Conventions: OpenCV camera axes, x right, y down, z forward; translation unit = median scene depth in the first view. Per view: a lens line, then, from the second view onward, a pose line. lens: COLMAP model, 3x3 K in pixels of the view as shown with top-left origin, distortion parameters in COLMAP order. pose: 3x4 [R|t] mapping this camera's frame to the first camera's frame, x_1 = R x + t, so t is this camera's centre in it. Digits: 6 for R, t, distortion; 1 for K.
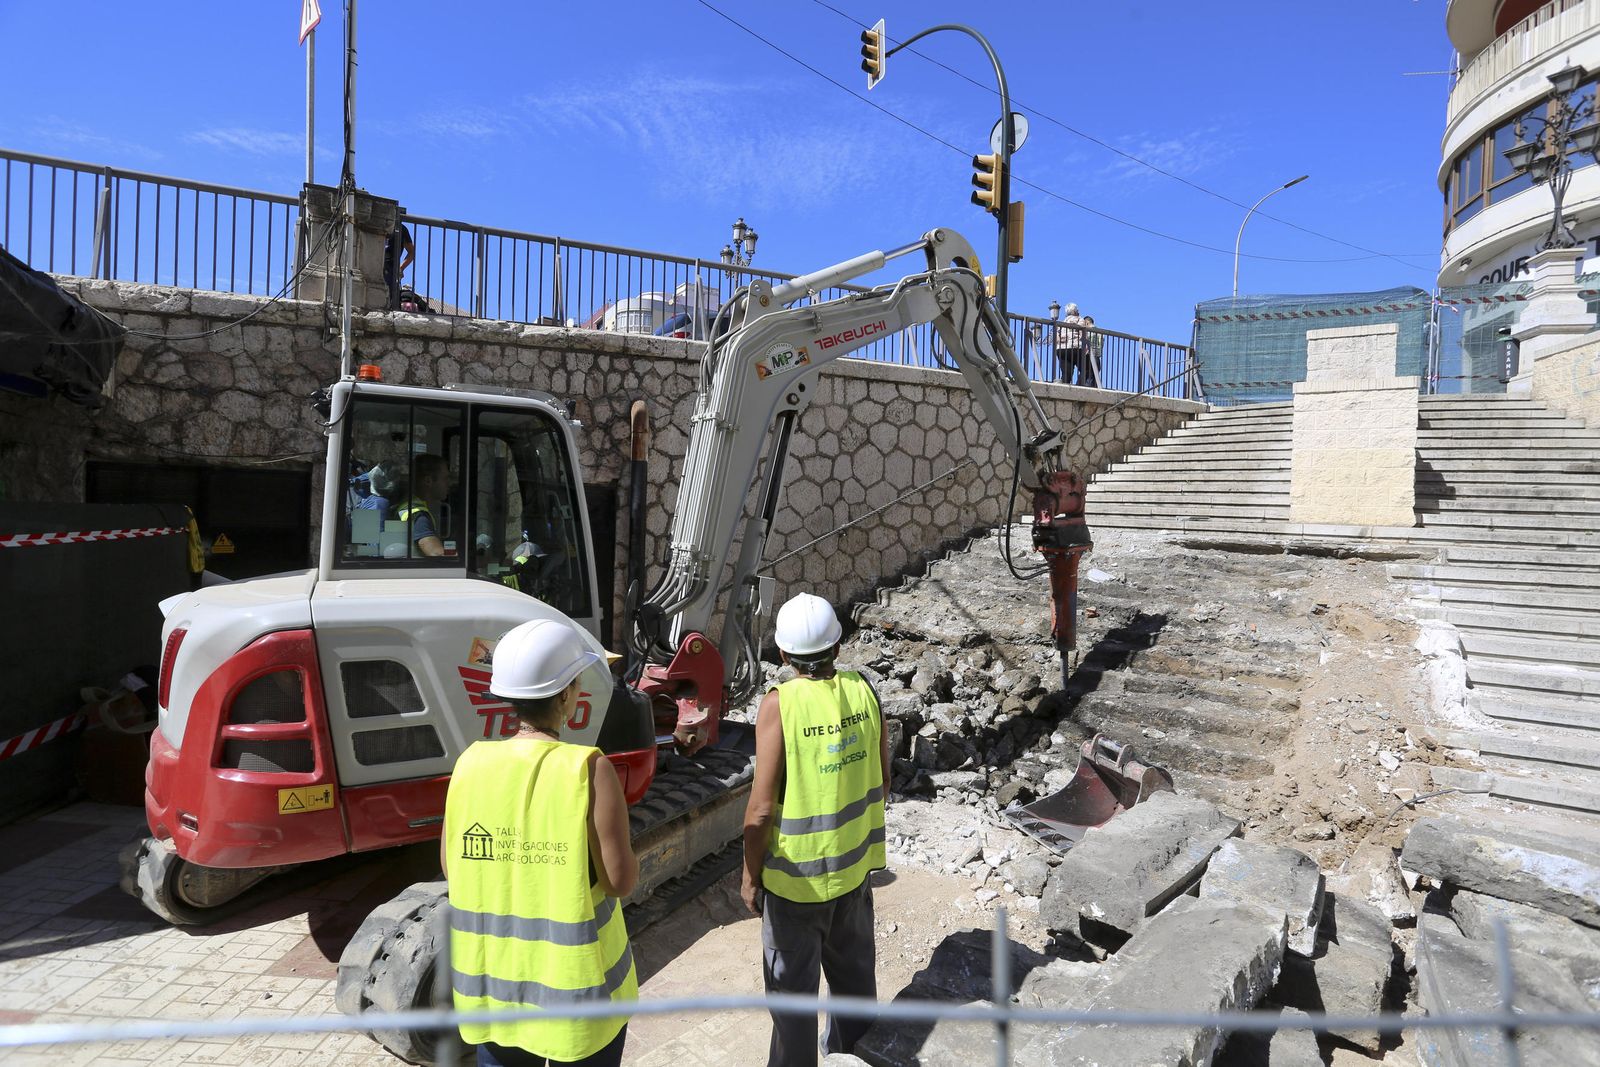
lens RADIAL K [[775.9, 0, 804.4], [0, 775.9, 527.0], [0, 0, 1]] dist [-0.073224, 0.033631]
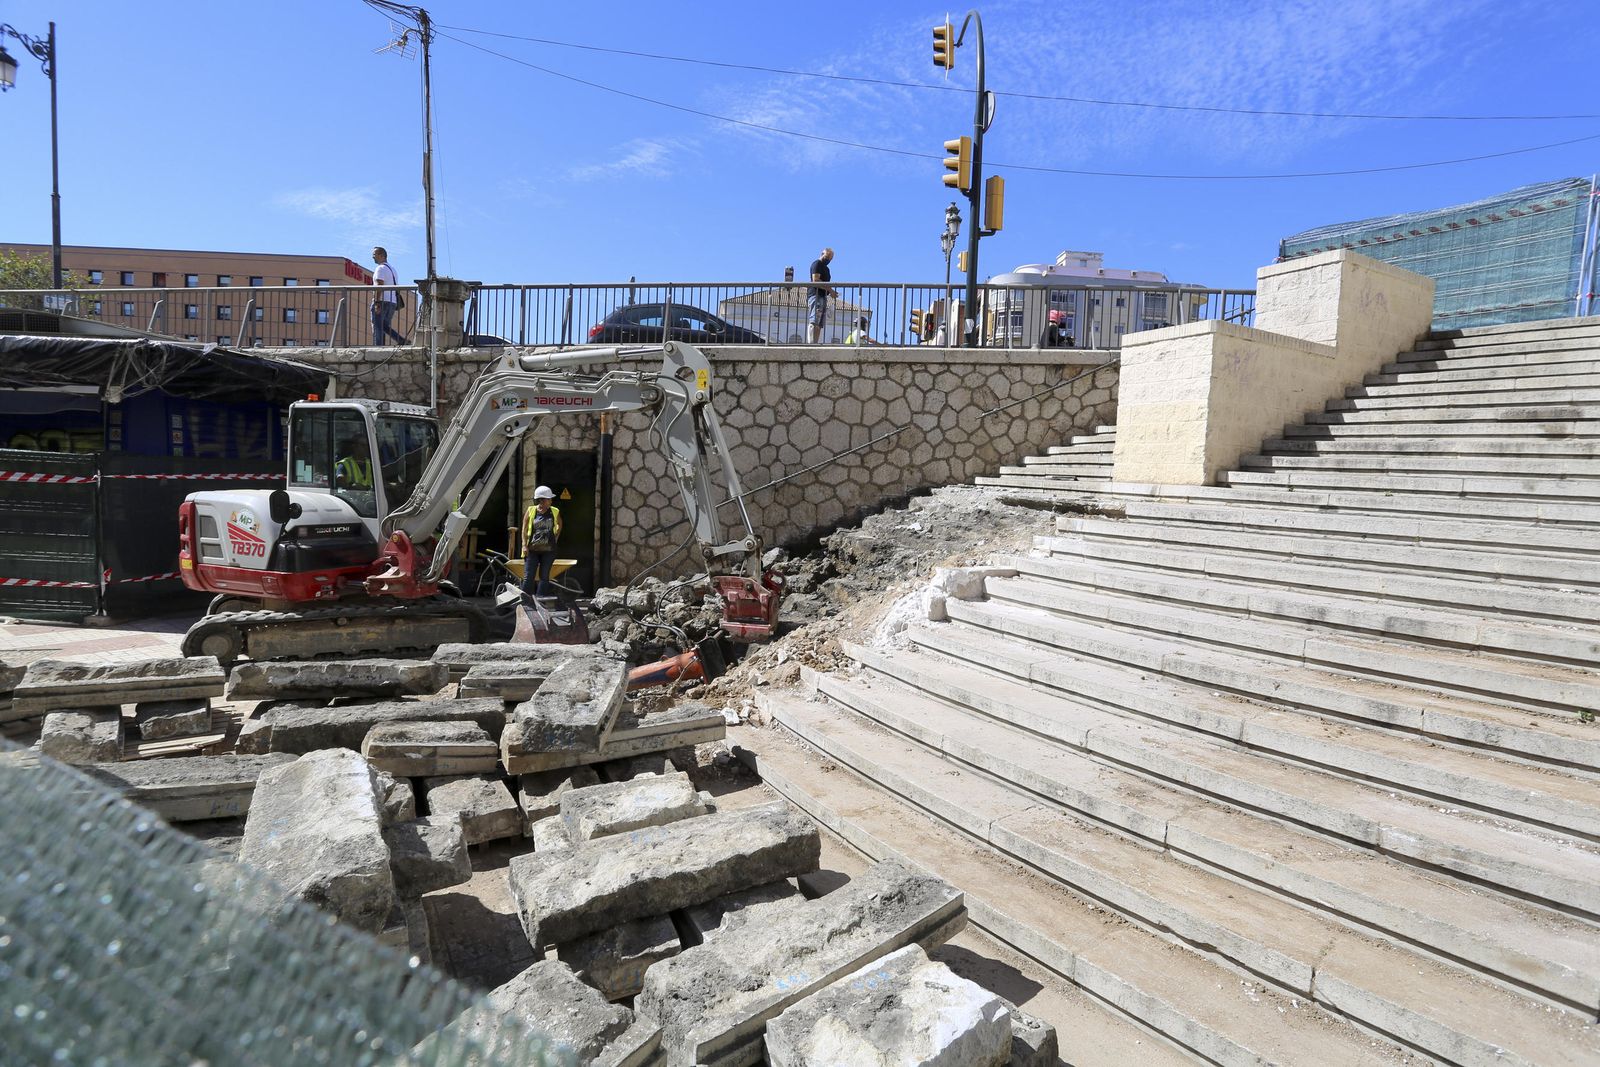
lens RADIAL K [[775.9, 0, 804.4], [0, 775.9, 527.0], [0, 0, 1]] dist [-0.073224, 0.033631]
pose [[0.856651, 0.038473, -0.514460, 0.729051], [-0.021648, 0.999018, 0.038663, 0.021058], [0.515442, -0.021984, 0.856642, -0.043367]]
